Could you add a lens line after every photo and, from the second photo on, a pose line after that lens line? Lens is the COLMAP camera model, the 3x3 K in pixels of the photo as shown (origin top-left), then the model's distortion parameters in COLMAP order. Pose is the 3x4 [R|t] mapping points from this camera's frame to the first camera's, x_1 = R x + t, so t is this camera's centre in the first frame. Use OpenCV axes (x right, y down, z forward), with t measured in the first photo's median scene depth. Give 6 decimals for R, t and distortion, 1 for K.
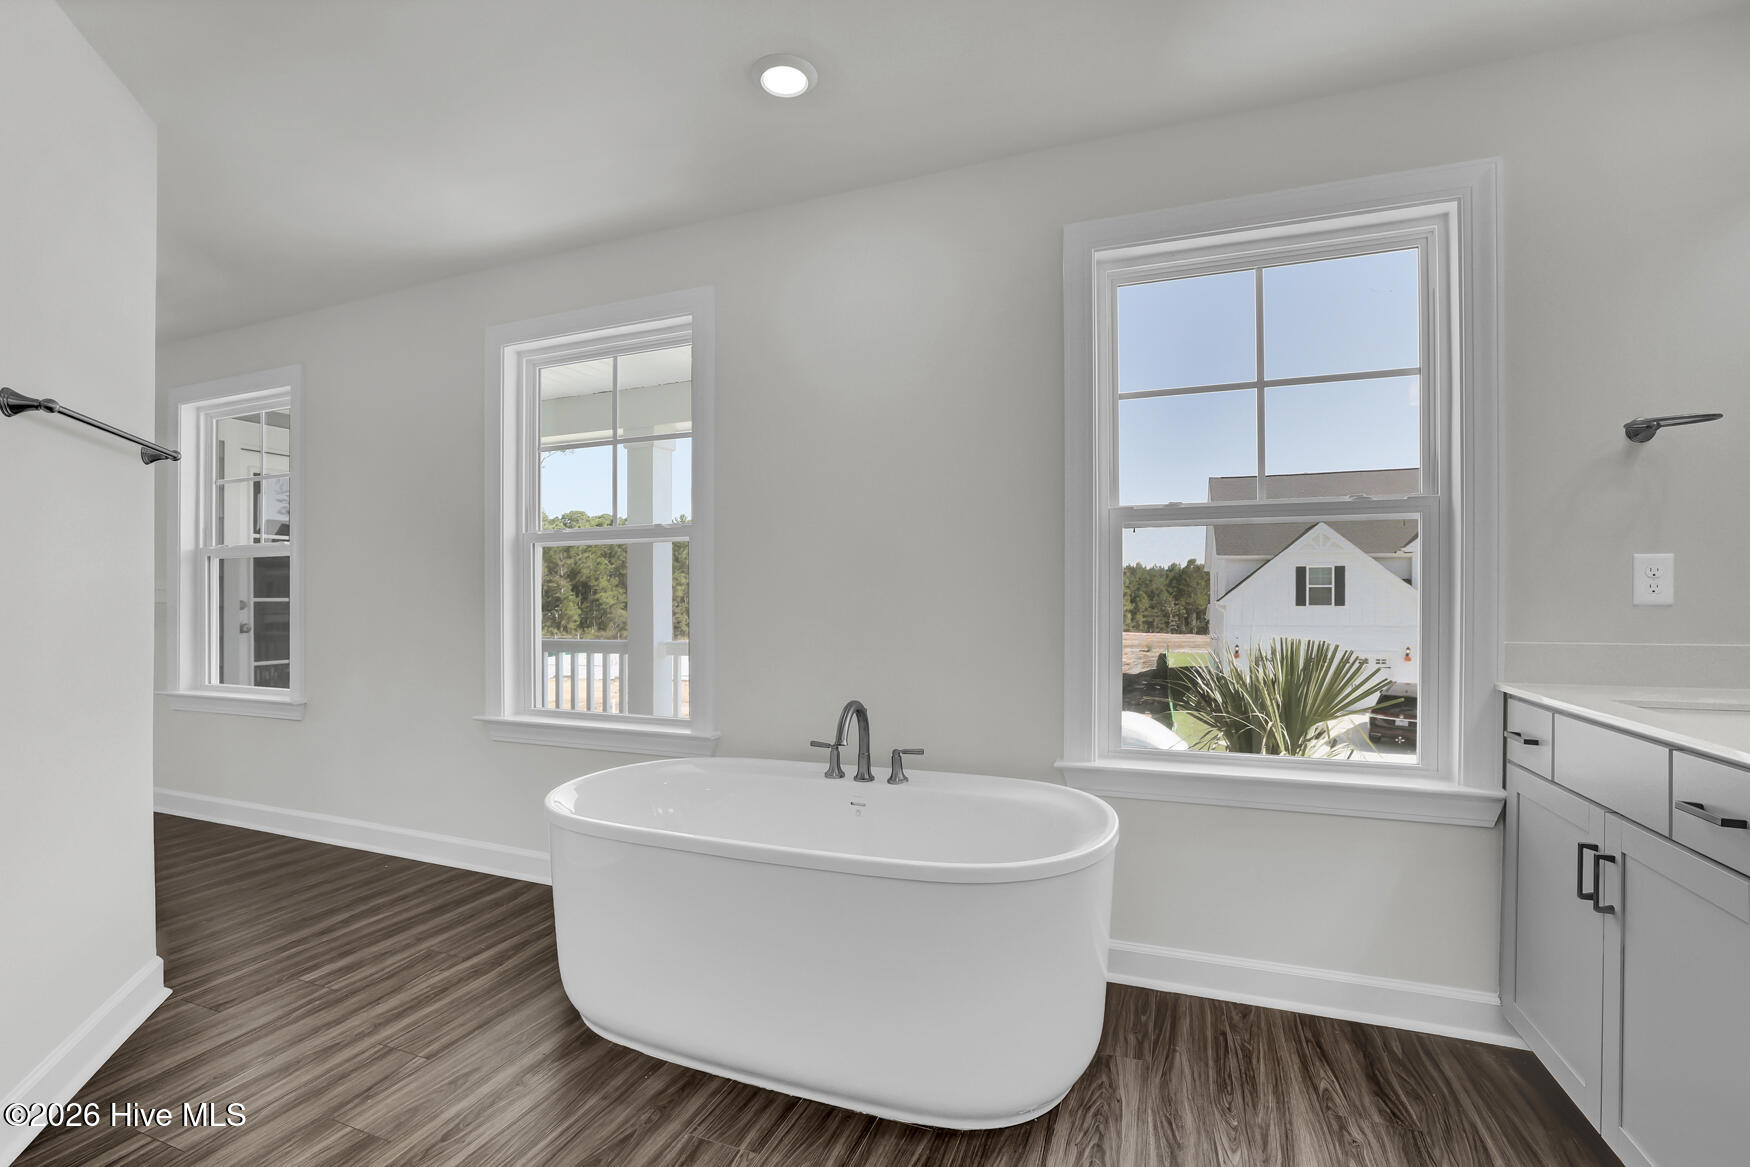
lens RADIAL K [[776.2, 0, 871.8], [0, 776.2, 579.4], [0, 0, 1]] dist [-0.047124, 0.019483]
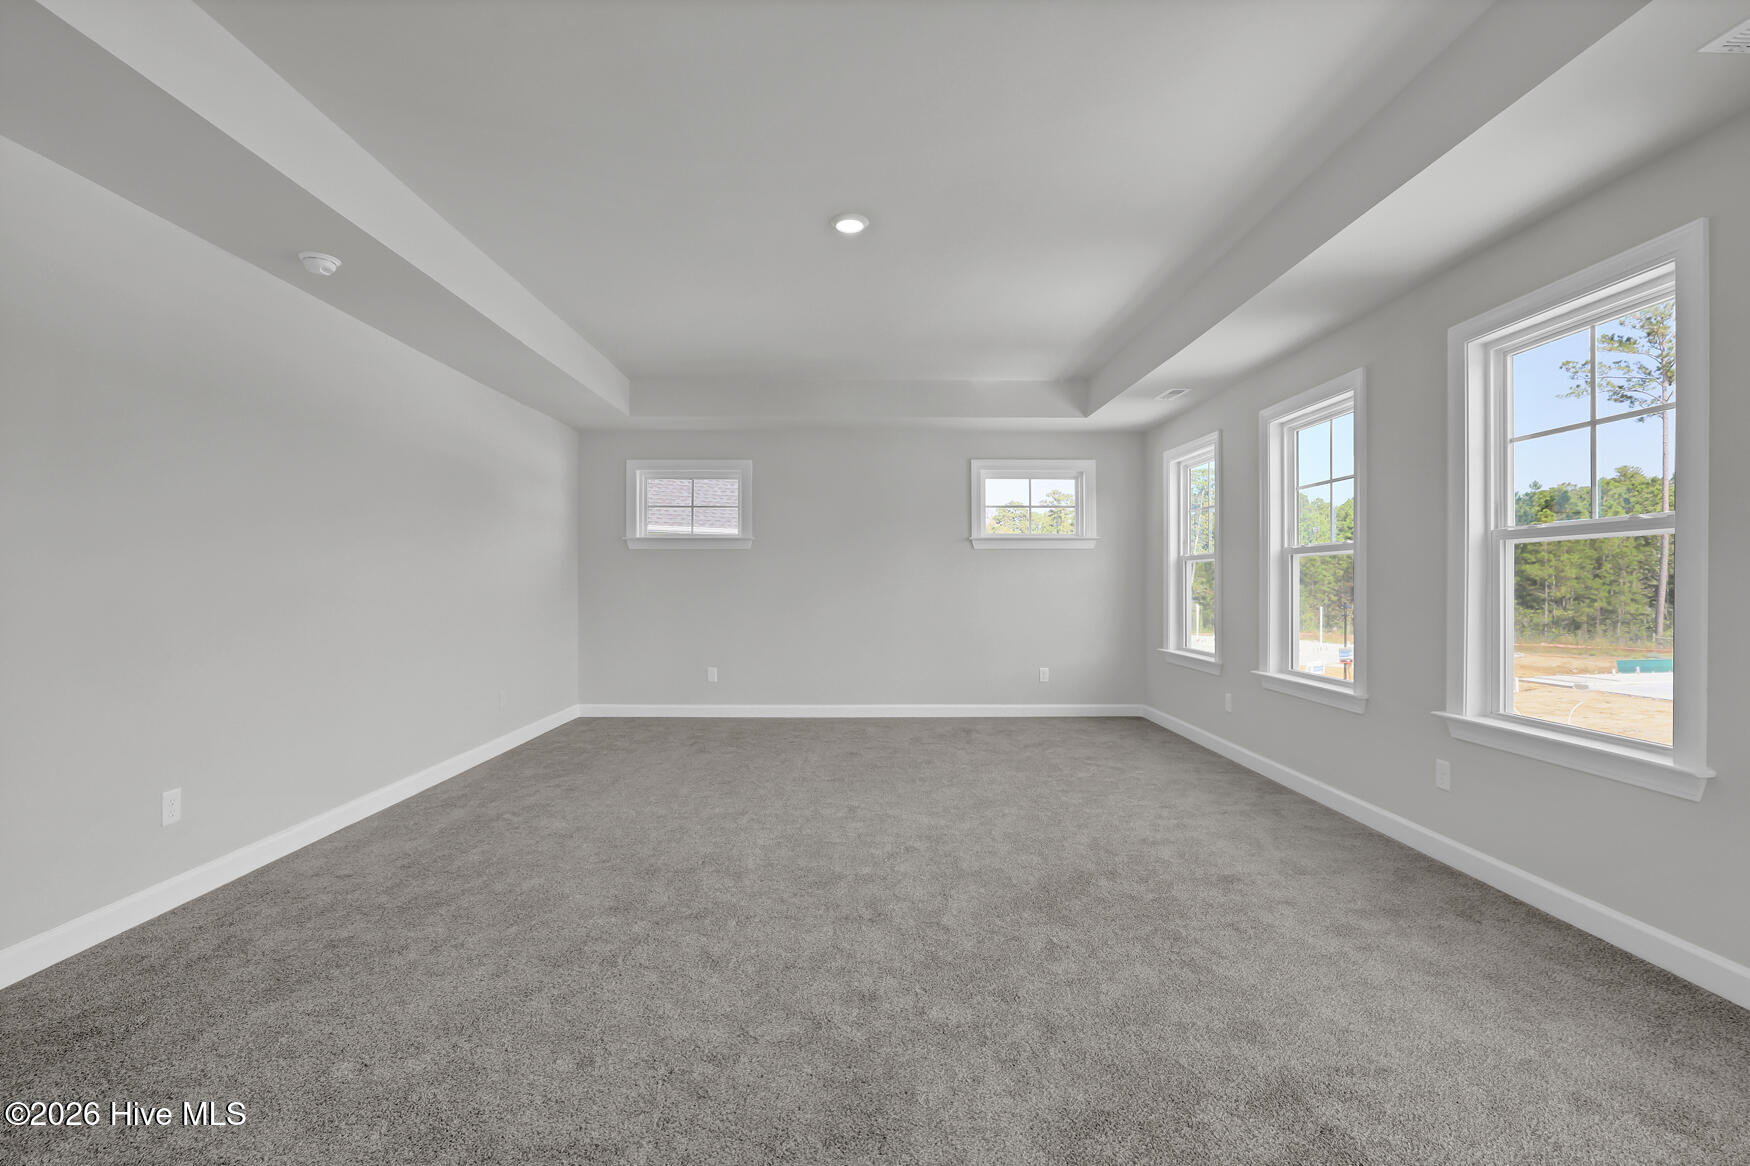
lens RADIAL K [[776.2, 0, 871.8], [0, 776.2, 578.9], [0, 0, 1]] dist [-0.047124, 0.019483]
pose [[0.349110, 0.003533, -0.937075, 0.202583], [-0.000517, 0.999993, 0.003578, -0.002376], [0.937082, -0.000765, 0.349109, -0.077353]]
